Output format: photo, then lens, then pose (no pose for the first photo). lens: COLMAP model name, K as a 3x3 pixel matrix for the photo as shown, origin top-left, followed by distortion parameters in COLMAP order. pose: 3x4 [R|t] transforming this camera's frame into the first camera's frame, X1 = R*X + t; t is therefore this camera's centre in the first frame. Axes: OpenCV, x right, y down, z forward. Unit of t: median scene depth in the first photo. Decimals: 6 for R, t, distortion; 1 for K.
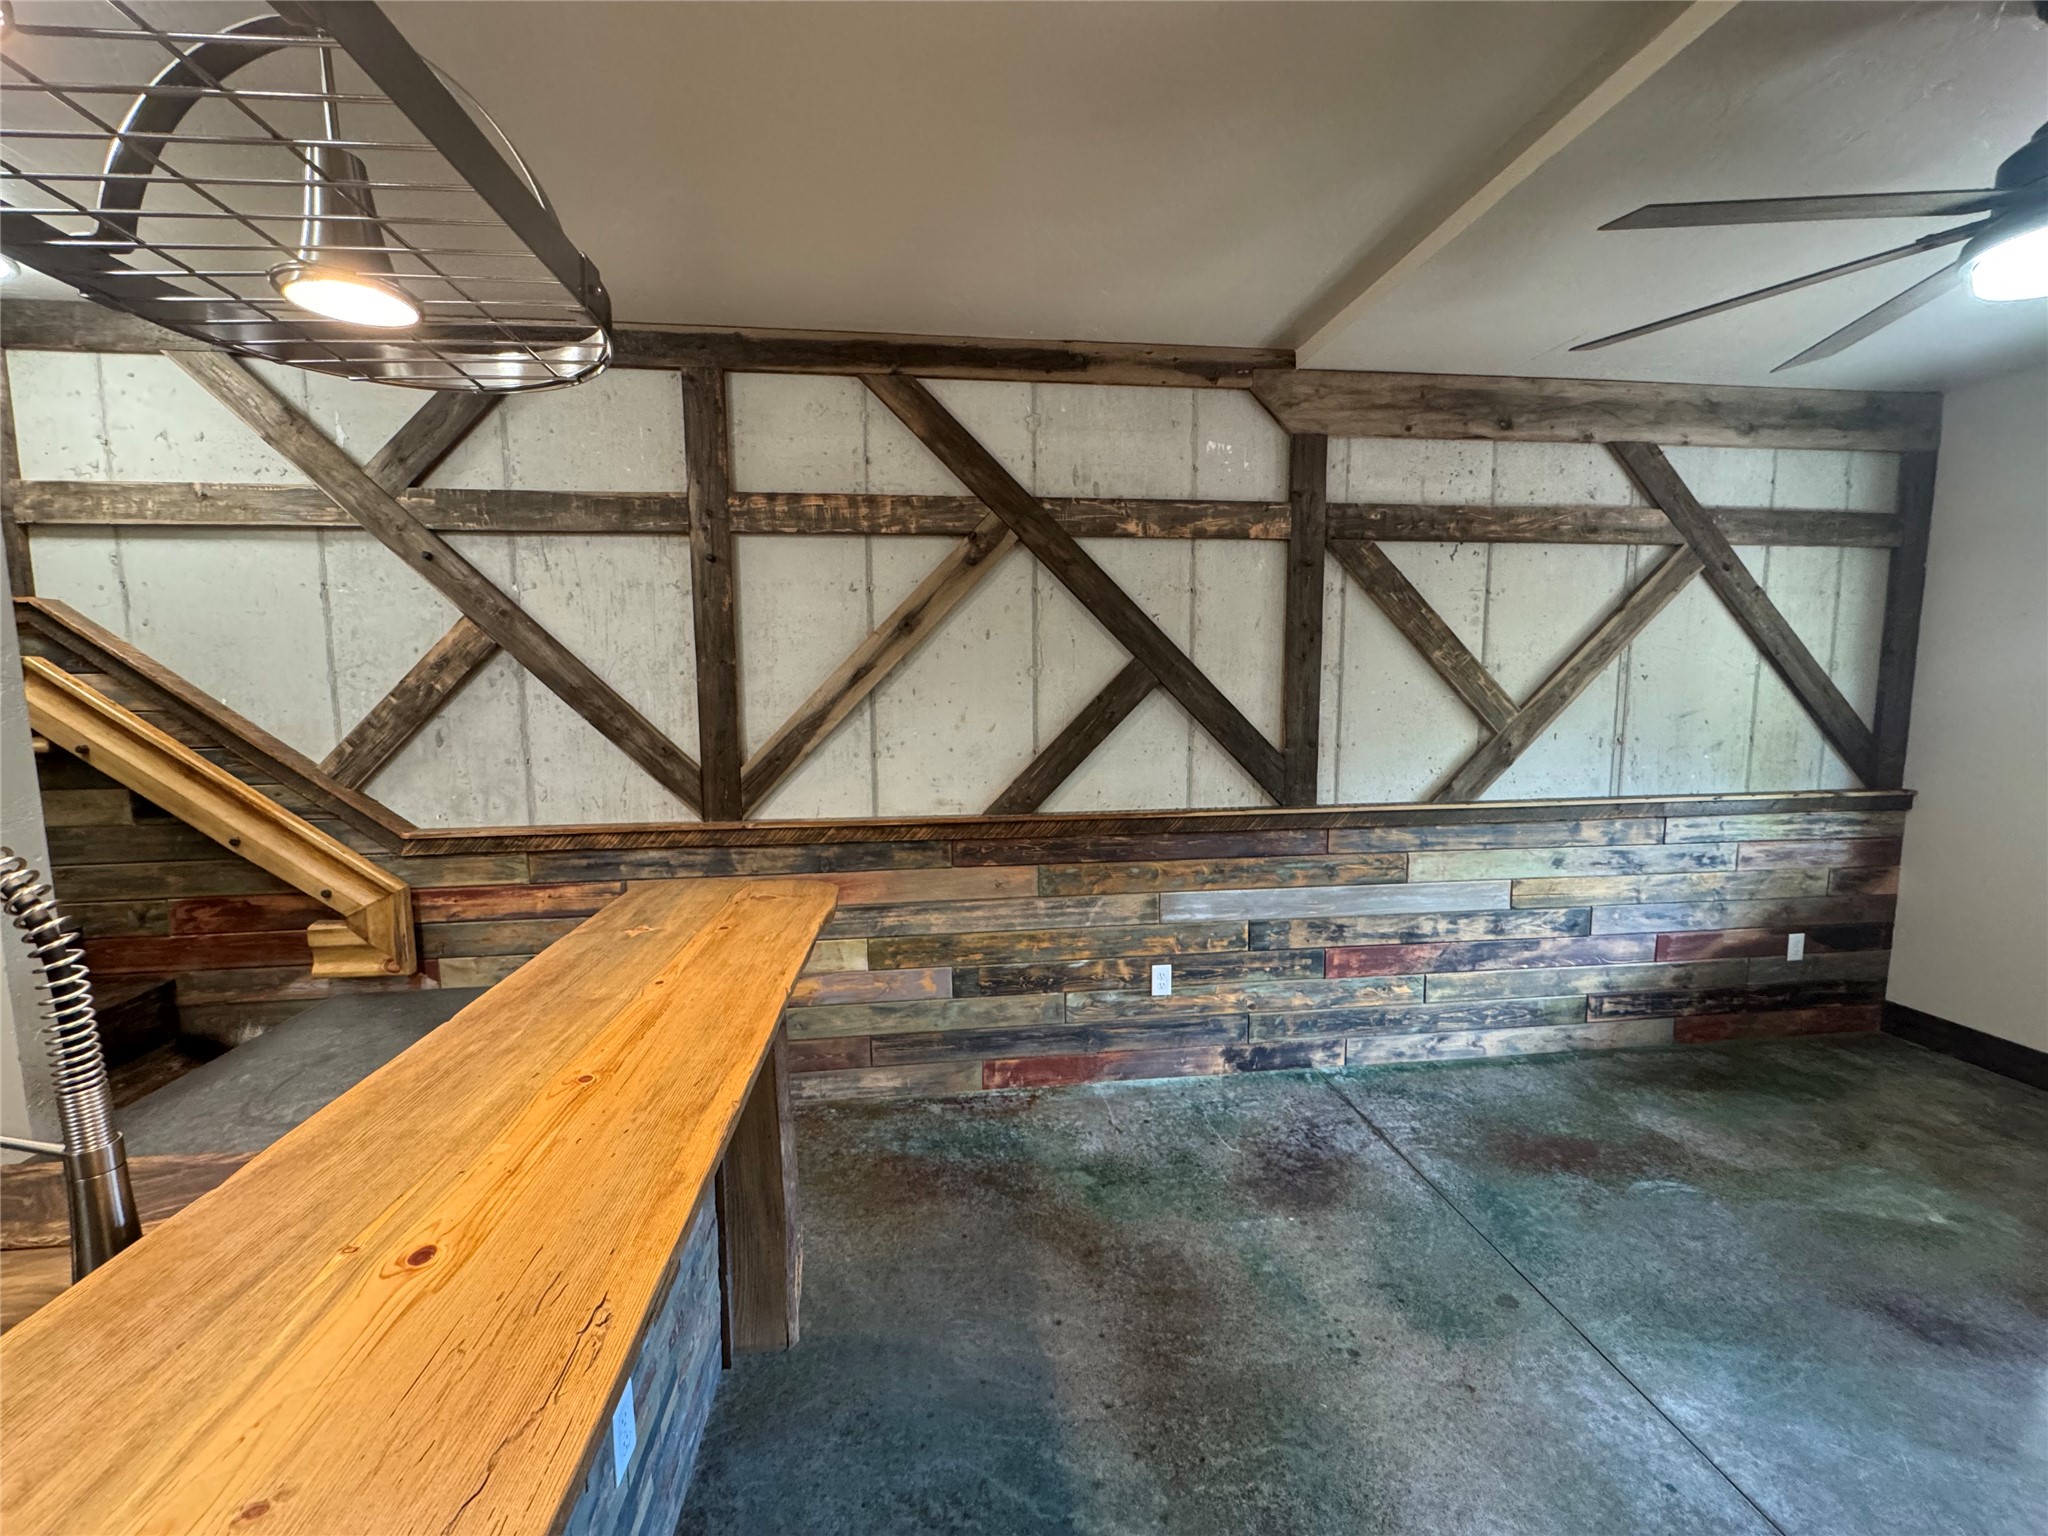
lens RADIAL K [[816.9, 0, 1020.5], [0, 816.9, 767.7], [0, 0, 1]] dist [-0.002665, 0.000072]
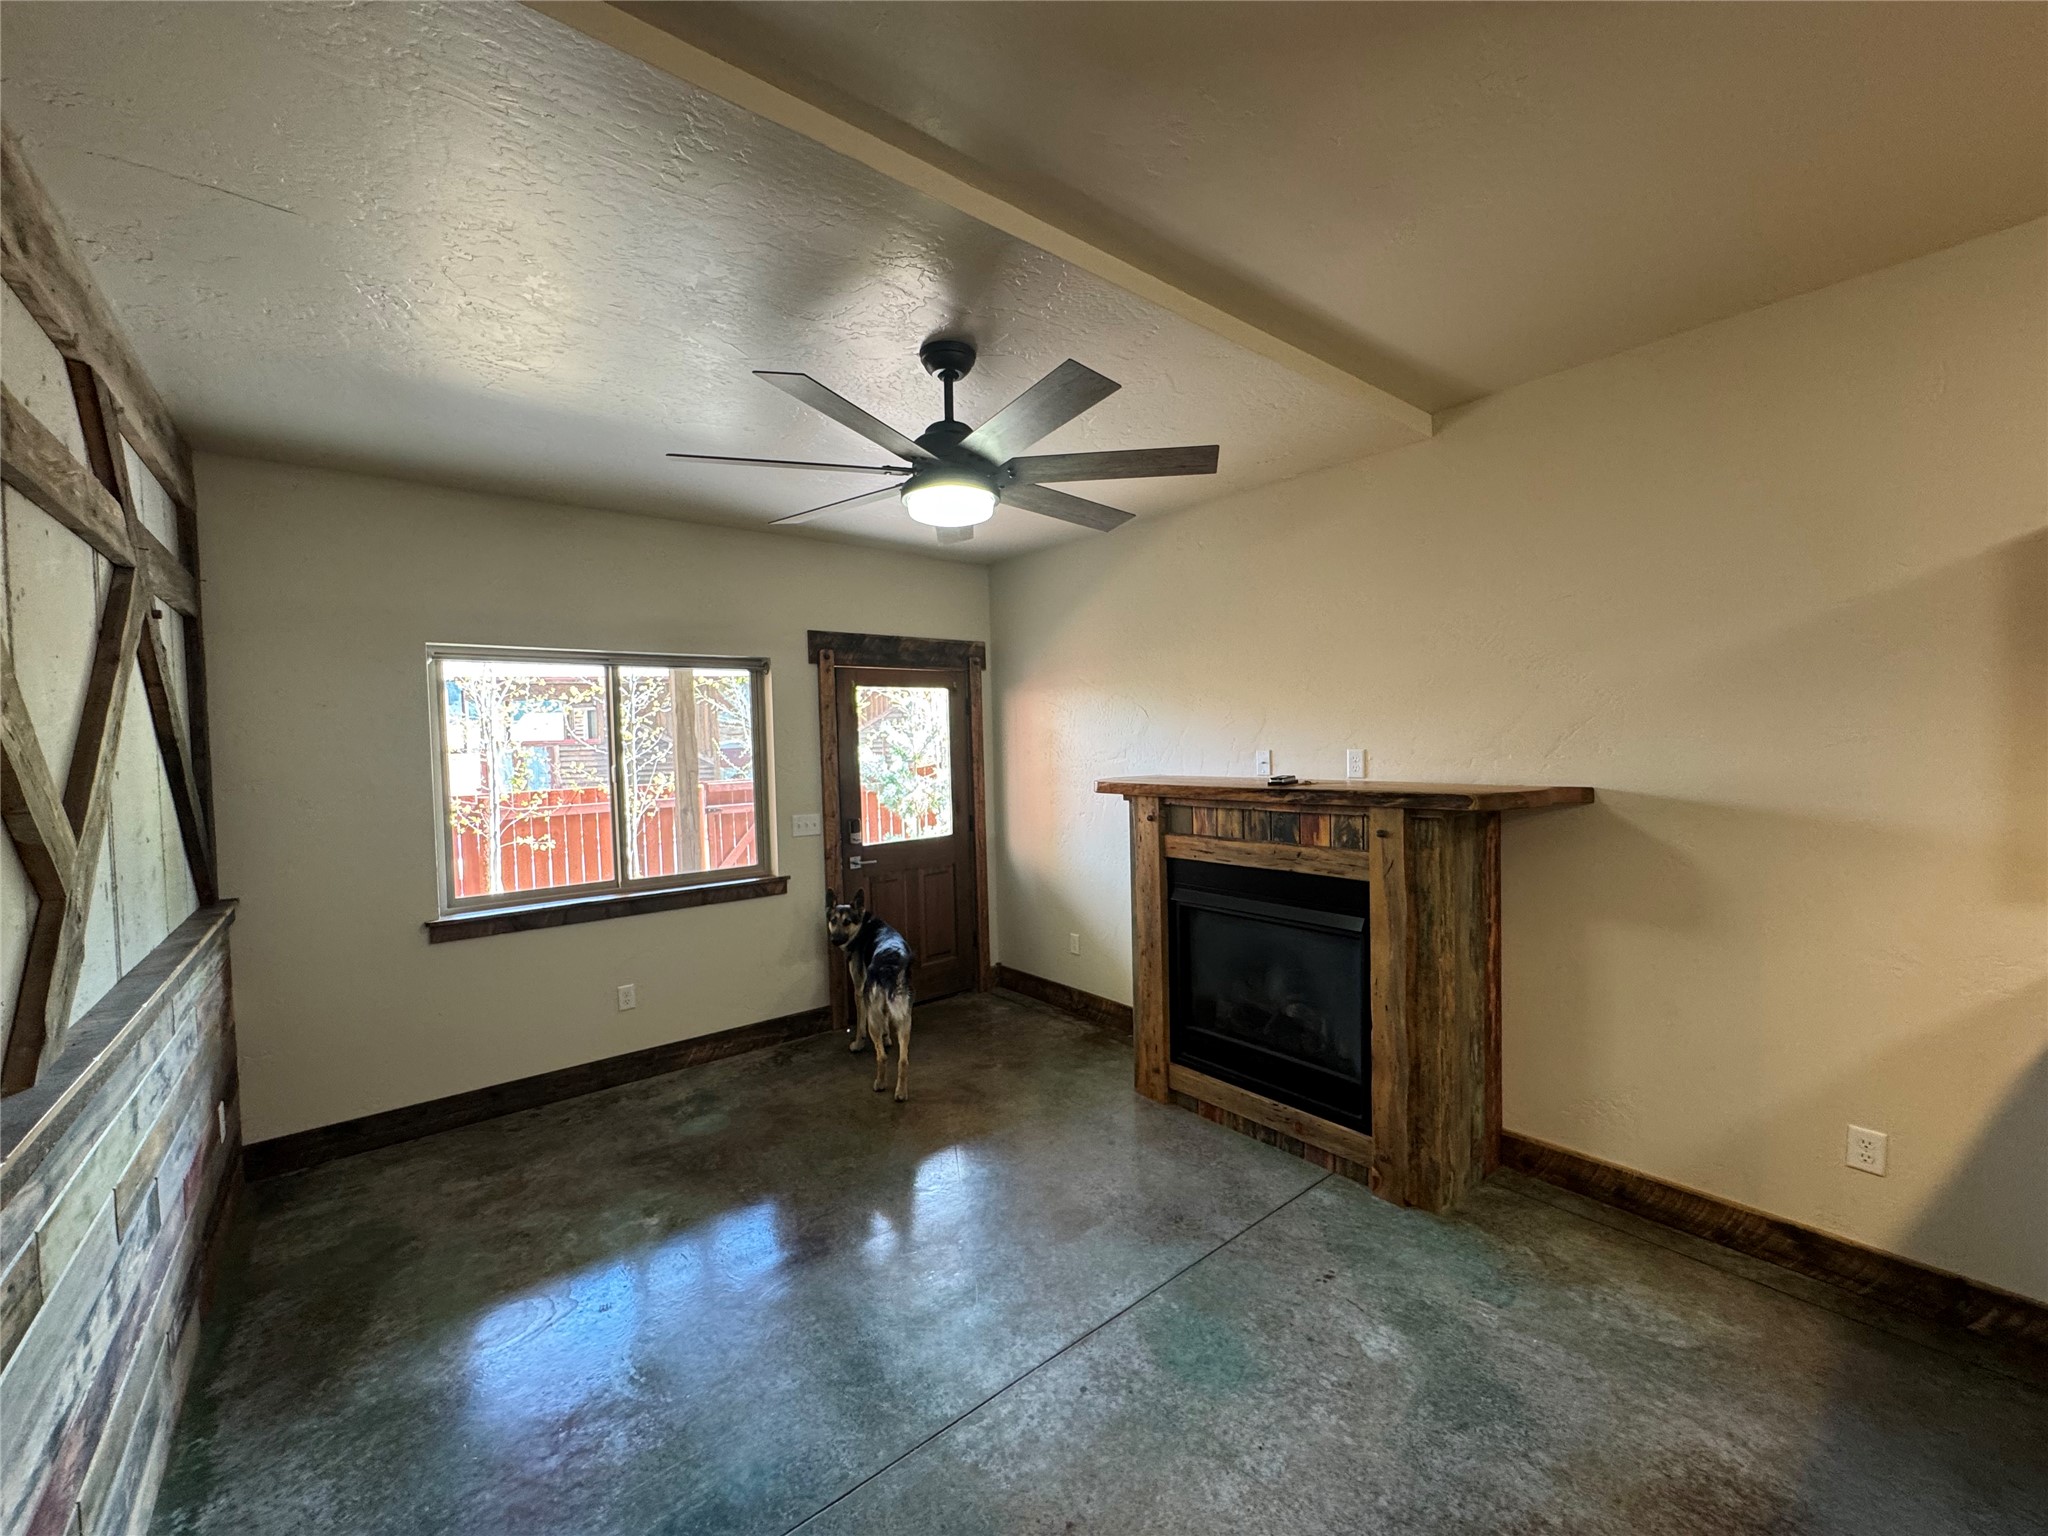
lens RADIAL K [[816.9, 0, 1021.6], [0, 816.9, 770.9], [0, 0, 1]] dist [-0.002665, 0.000072]
pose [[-0.529426, -0.012325, 0.848267, -0.107234], [0.121973, 0.988400, 0.090488, -0.096007], [-0.839542, 0.151372, -0.521781, 0.824702]]
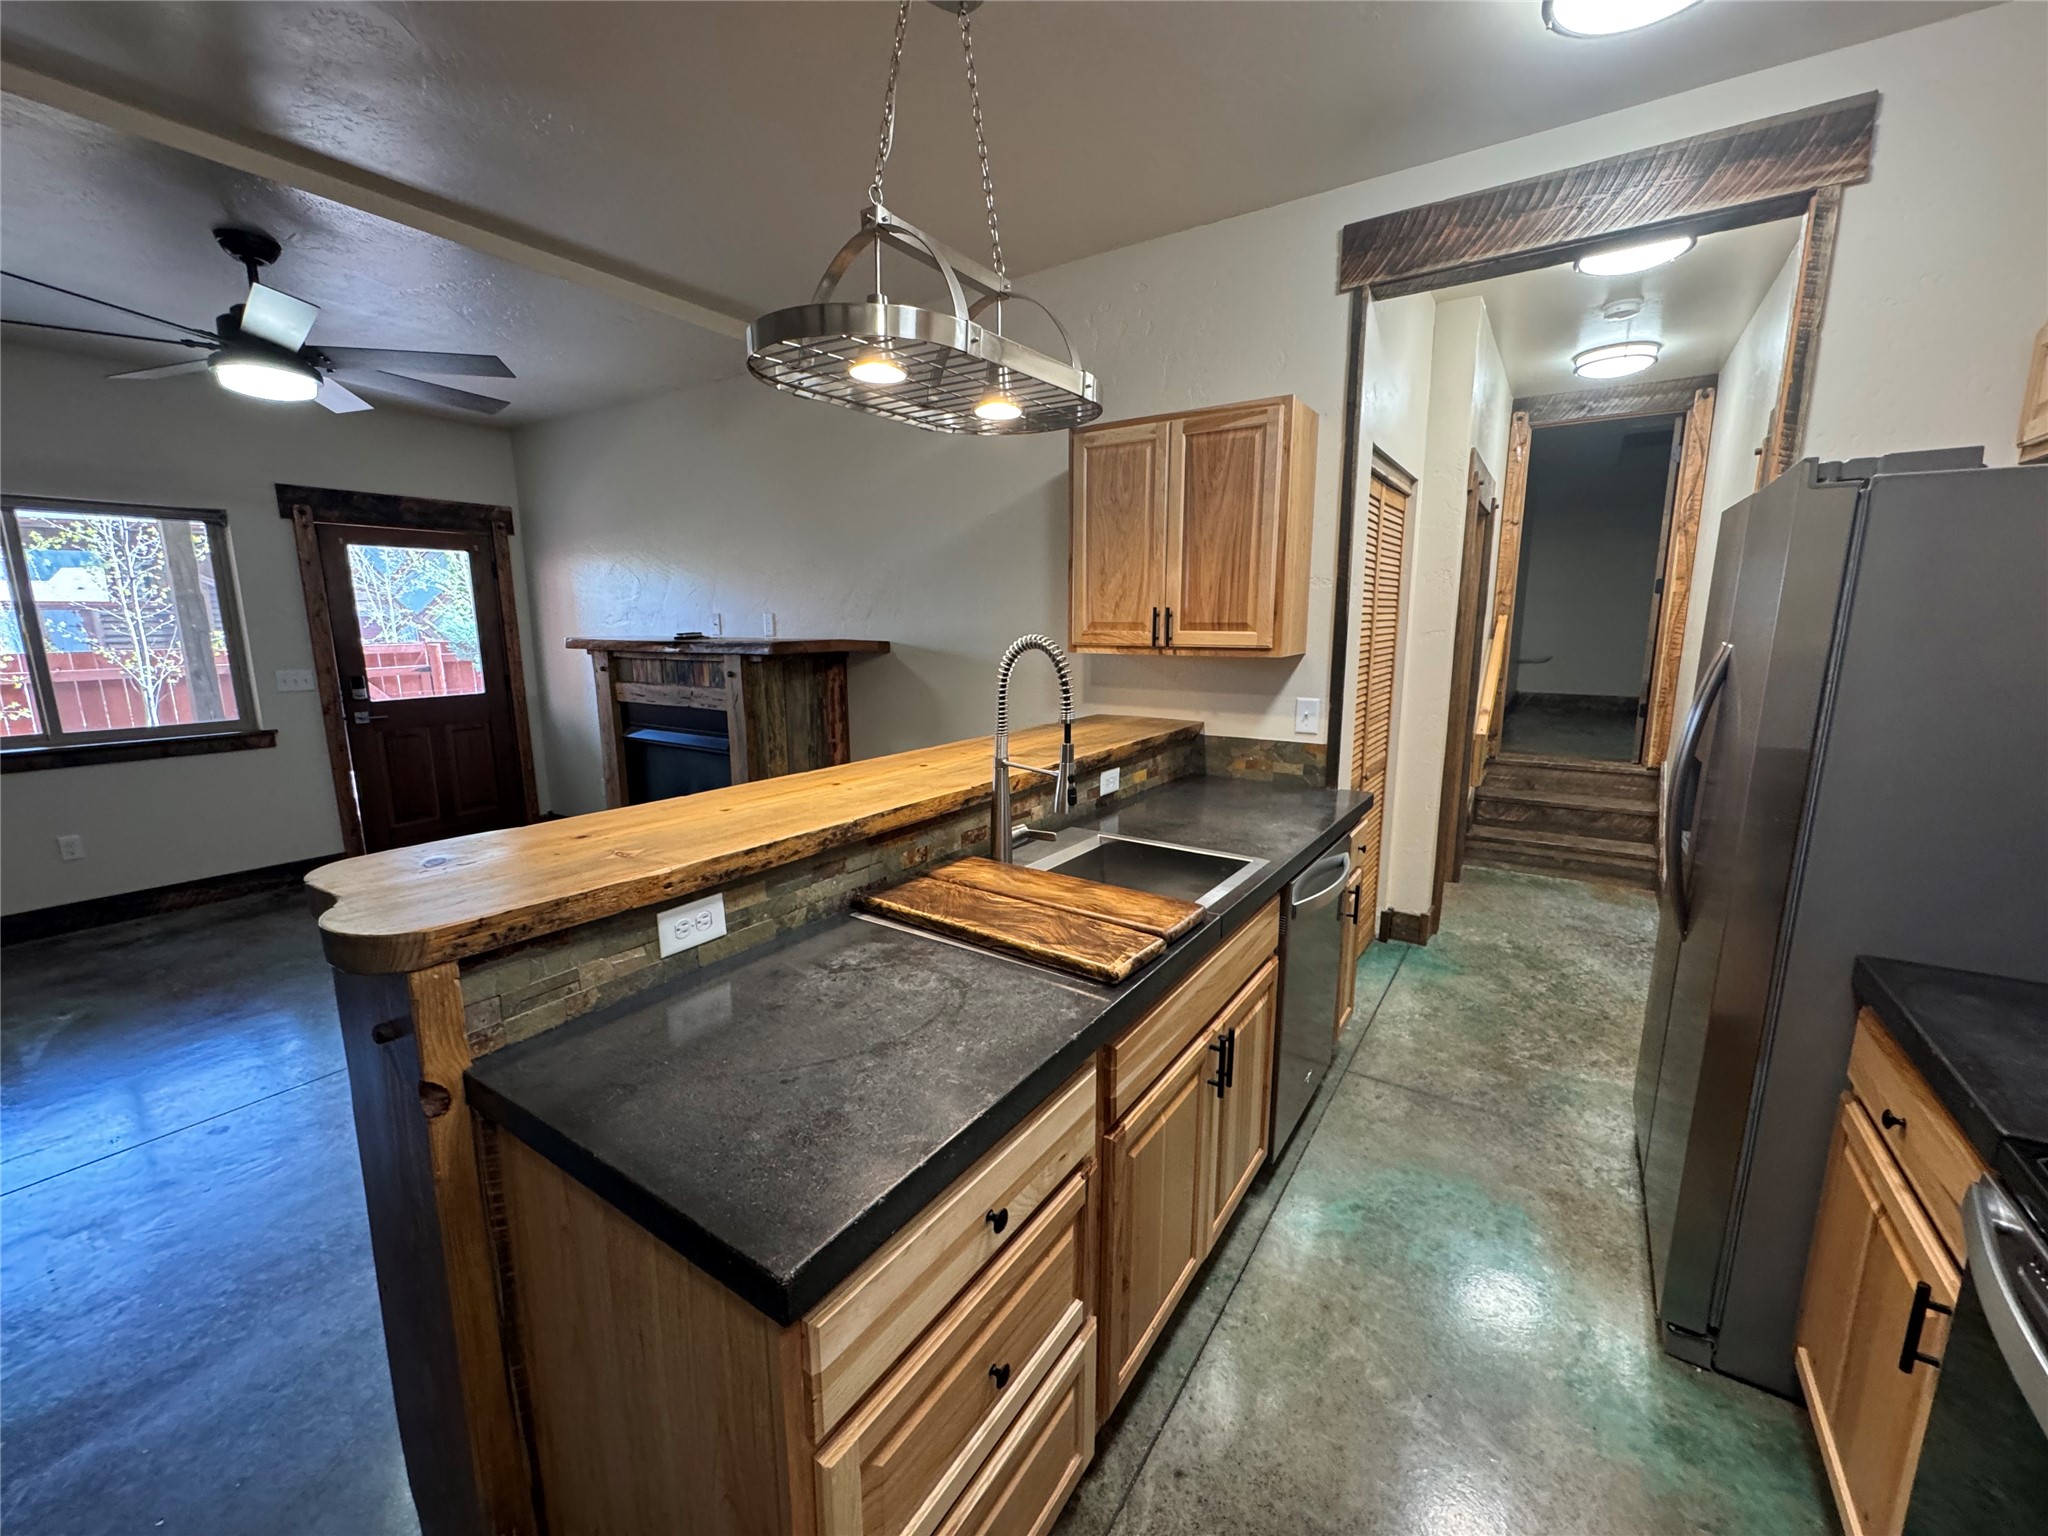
lens RADIAL K [[816.9, 0, 1023.0], [0, 816.9, 769.3], [0, 0, 1]] dist [-0.002665, 0.000072]
pose [[-0.756802, -0.110629, 0.644214, -0.655314], [0.078454, 0.963074, 0.257551, -0.038740], [-0.648919, 0.245457, -0.720177, 0.651286]]
